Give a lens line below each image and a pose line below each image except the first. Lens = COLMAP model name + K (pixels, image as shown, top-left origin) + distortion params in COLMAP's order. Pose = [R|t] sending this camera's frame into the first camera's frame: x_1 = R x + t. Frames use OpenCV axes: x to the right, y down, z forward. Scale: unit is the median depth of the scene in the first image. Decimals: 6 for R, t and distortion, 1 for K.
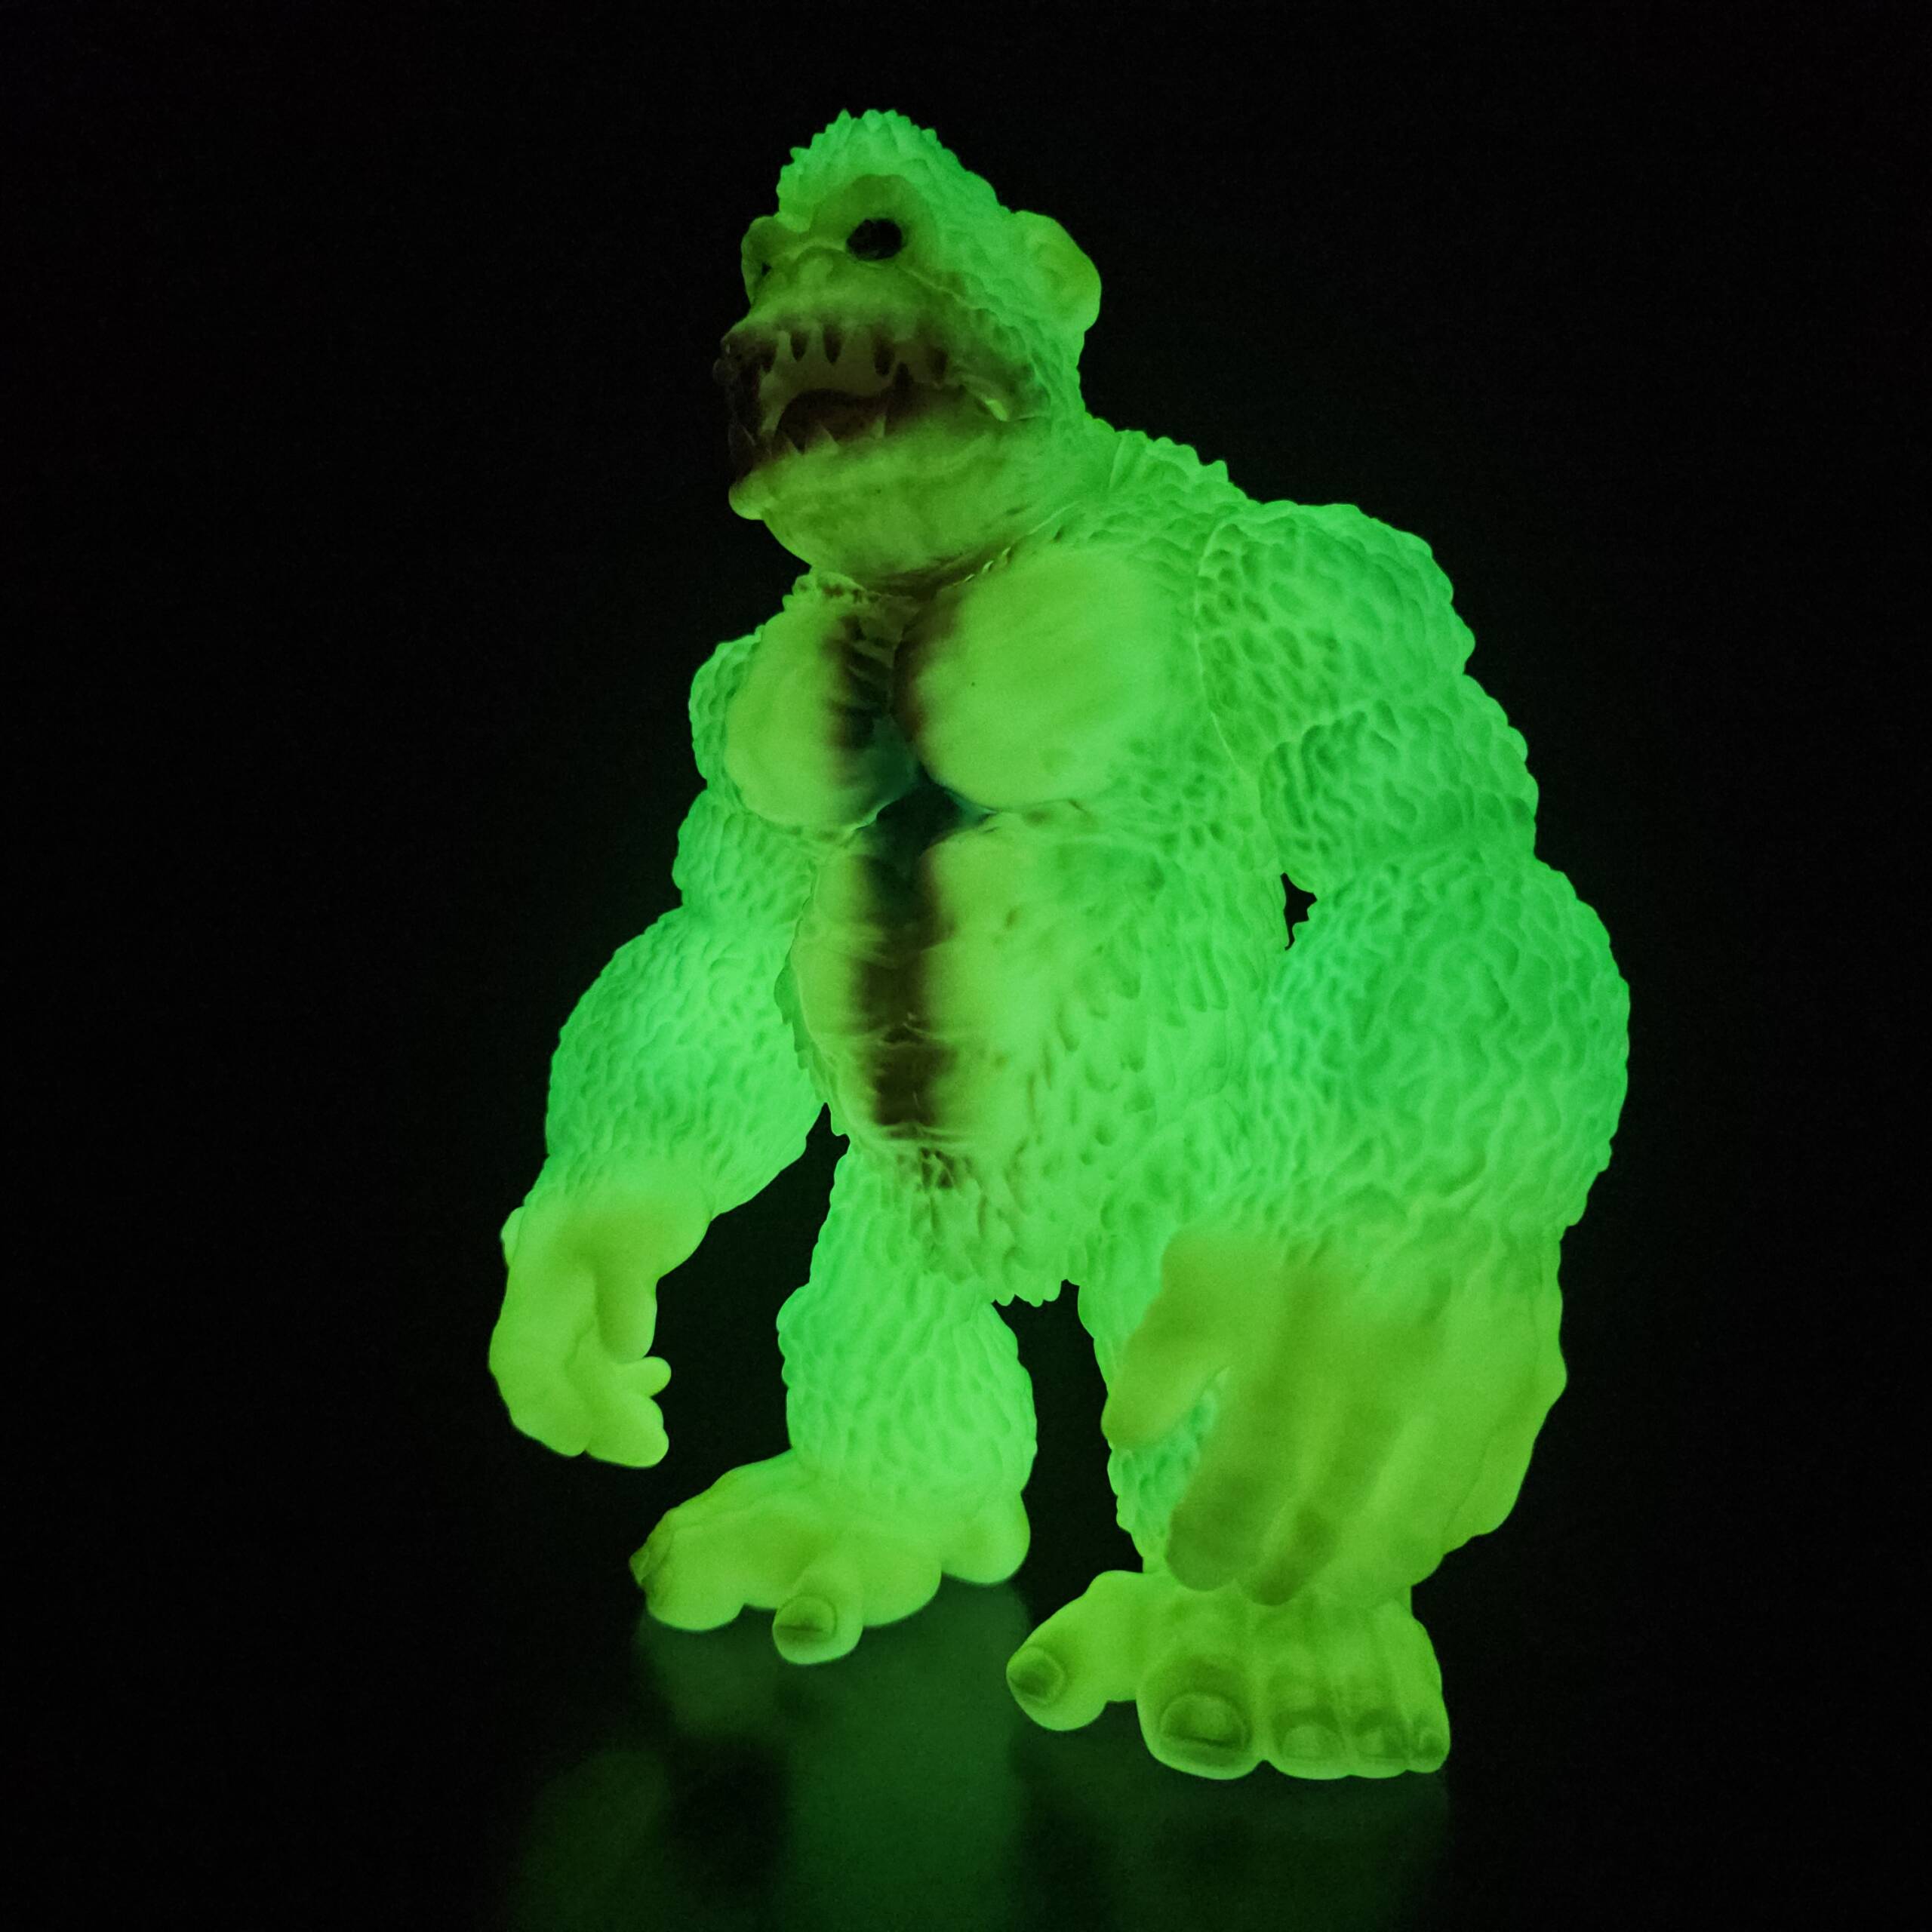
lens RADIAL K [[1753.6, 0, 998.0], [0, 1753.6, 961.0], [0, 0, 1]] dist [0.006107, 0.002511]
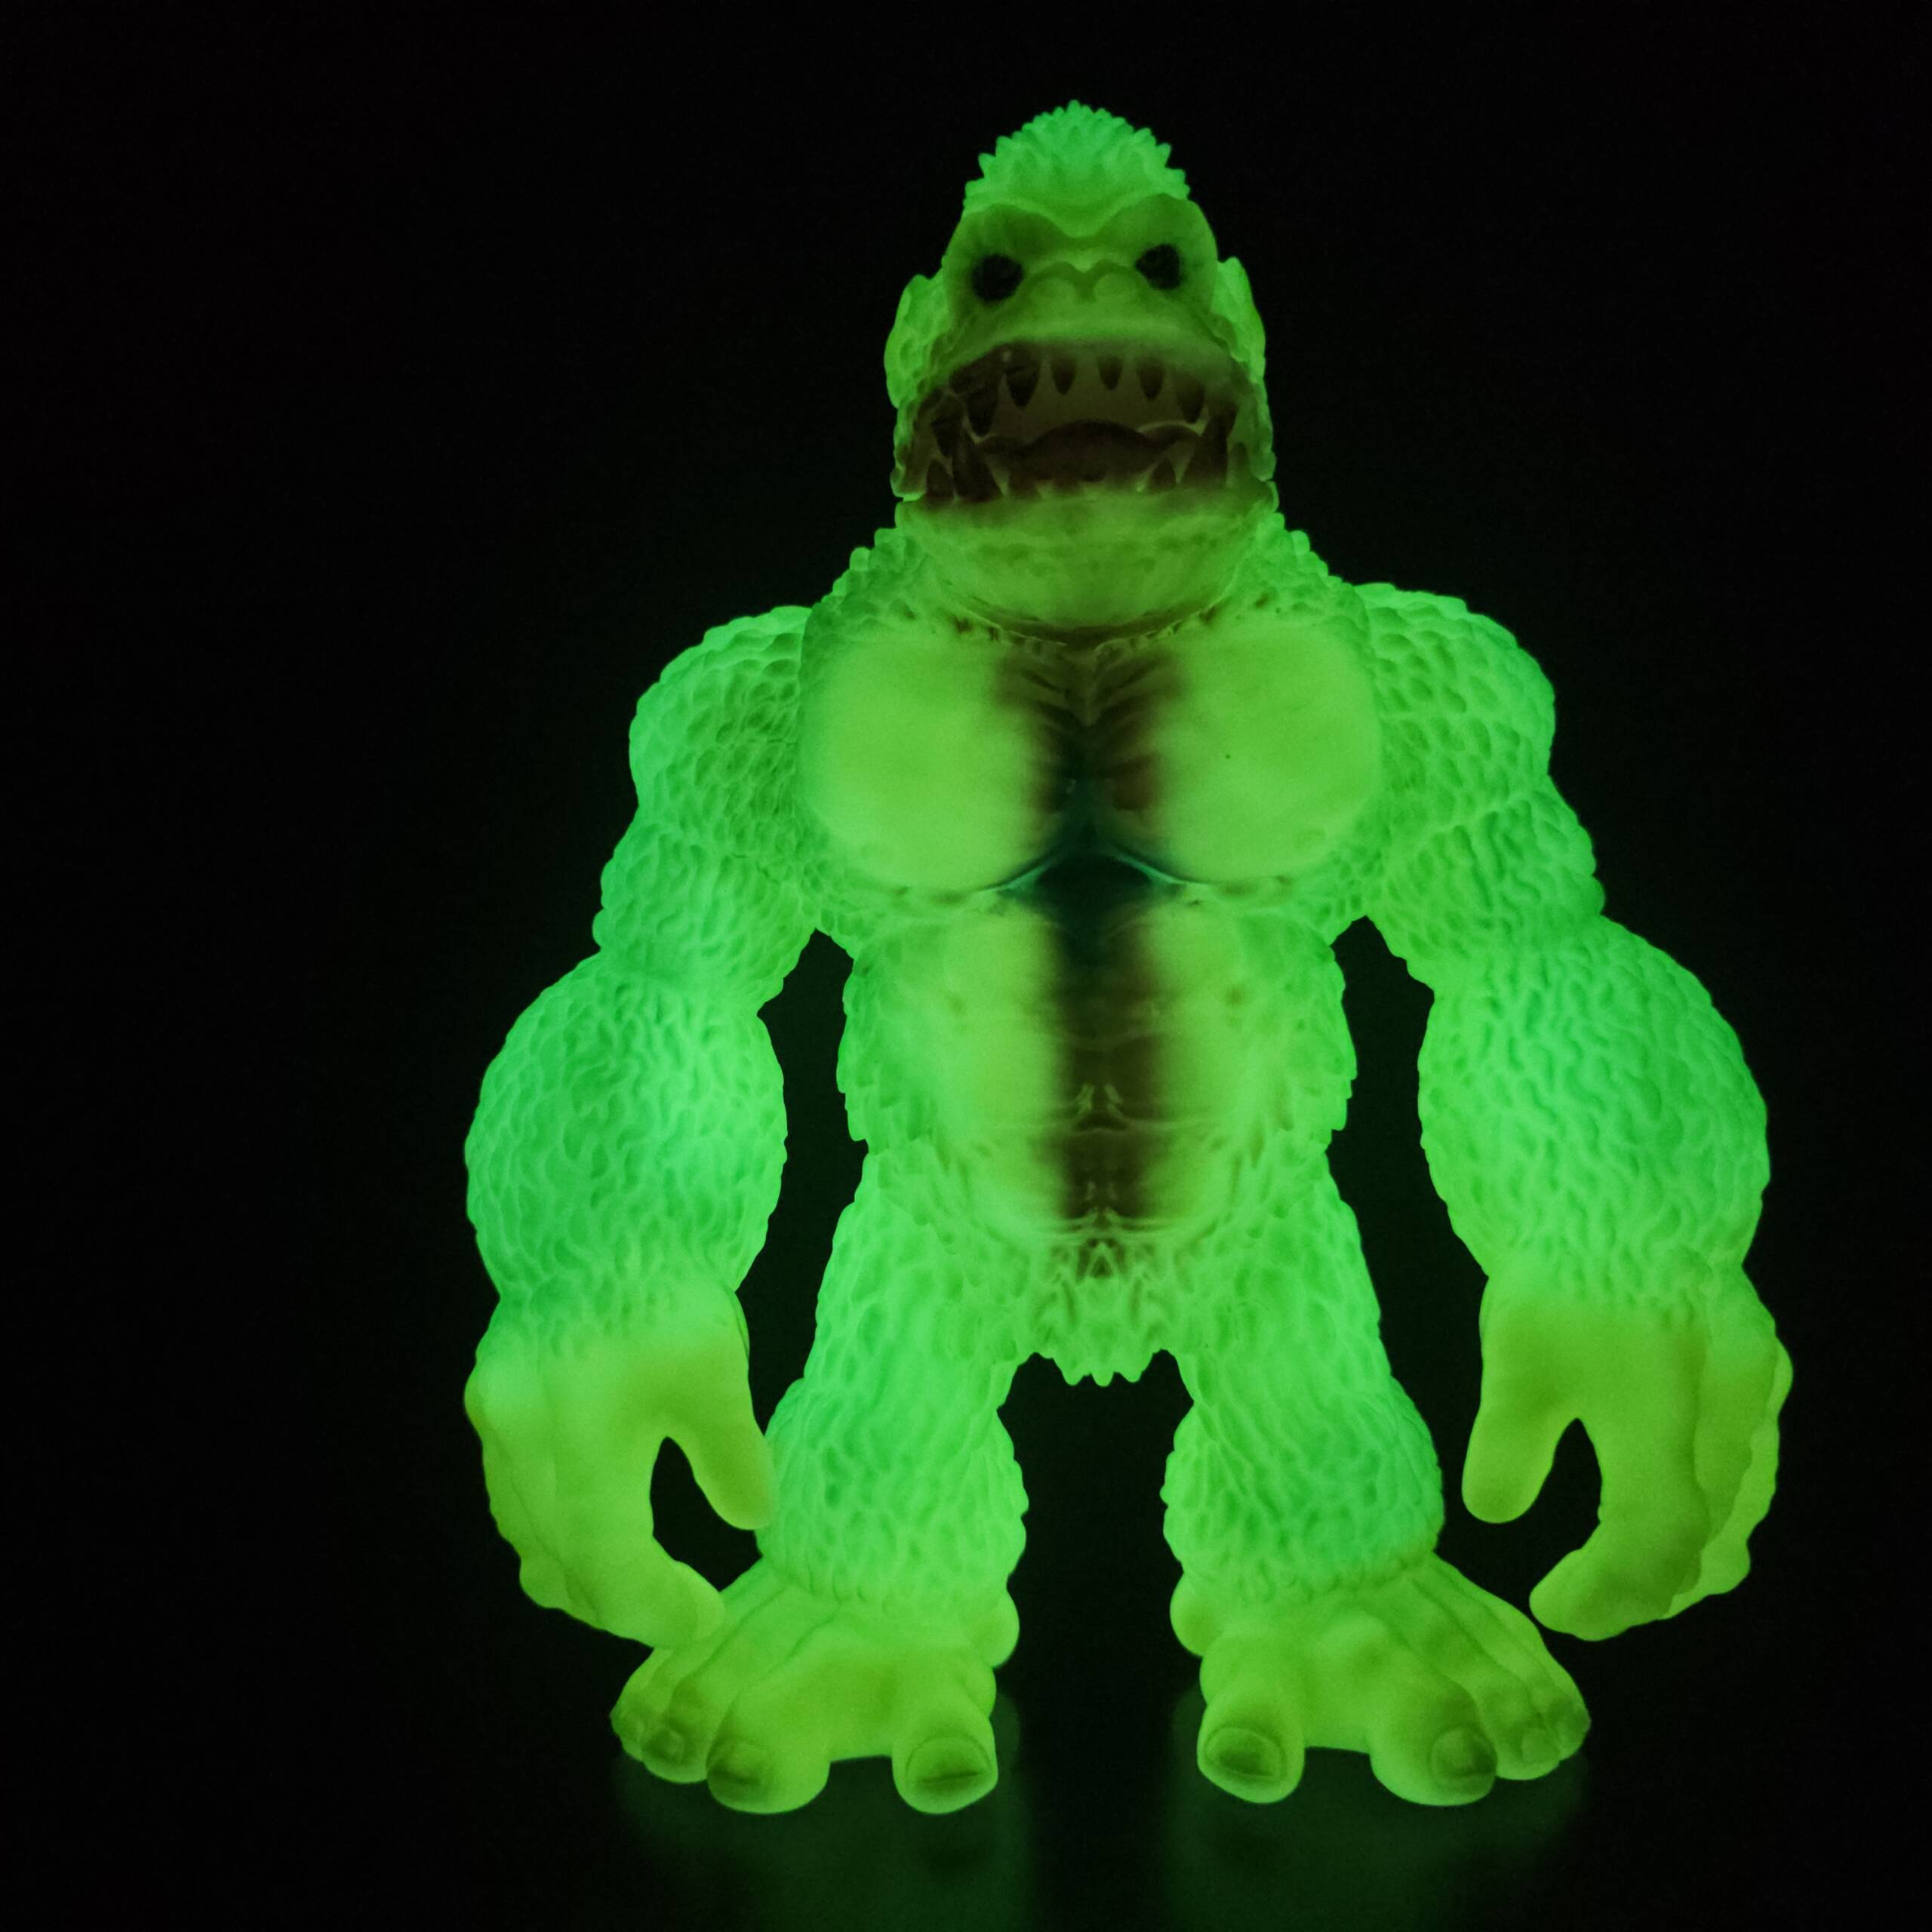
lens RADIAL K [[1743.4, 0, 966.7], [0, 1743.4, 942.7], [0, 0, 1]] dist [0.001049, -0.008730]
pose [[0.827054, -0.019877, 0.561771, -0.653952], [0.002014, 0.999473, 0.032400, -0.085838], [-0.562119, -0.025665, 0.826658, 0.287089]]
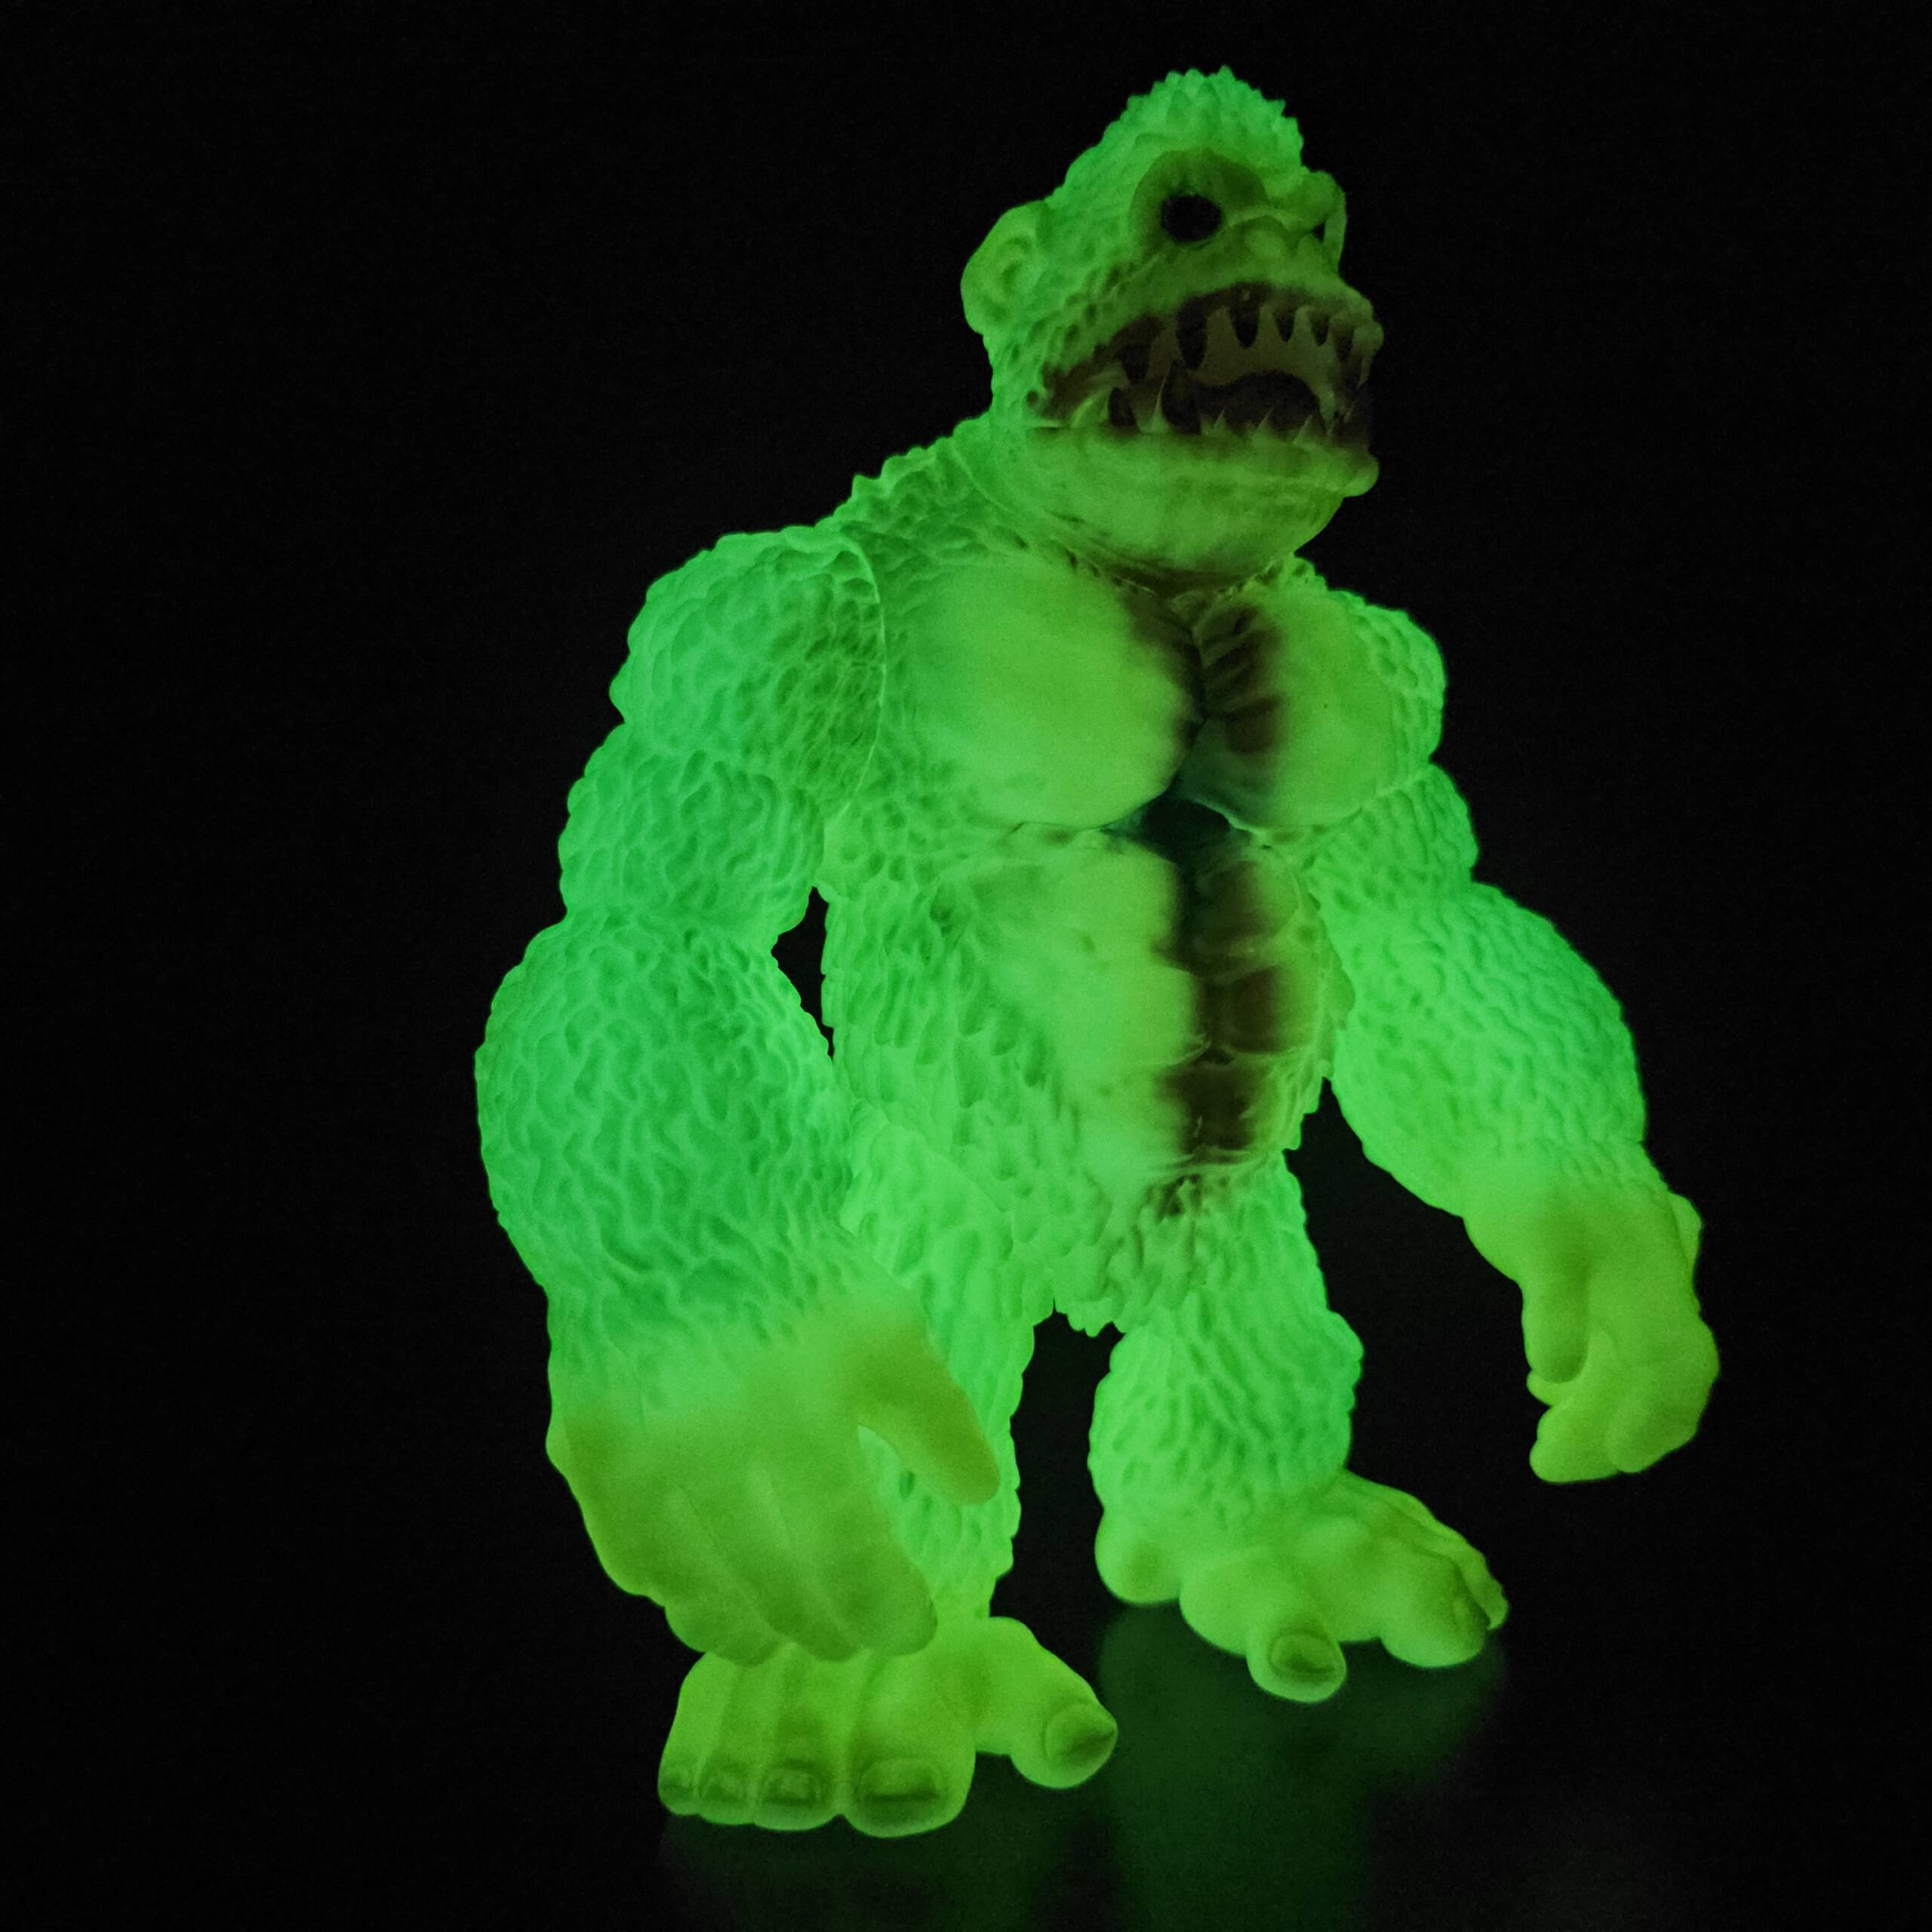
lens RADIAL K [[1810.9, 0, 967.9], [0, 1810.9, 969.6], [0, 0, 1]] dist [-0.012334, -0.006161]
pose [[0.401462, -0.008919, 0.915832, -1.045556], [0.007214, 0.999952, 0.006576, -0.012029], [-0.915847, 0.003967, 0.401507, 0.753511]]
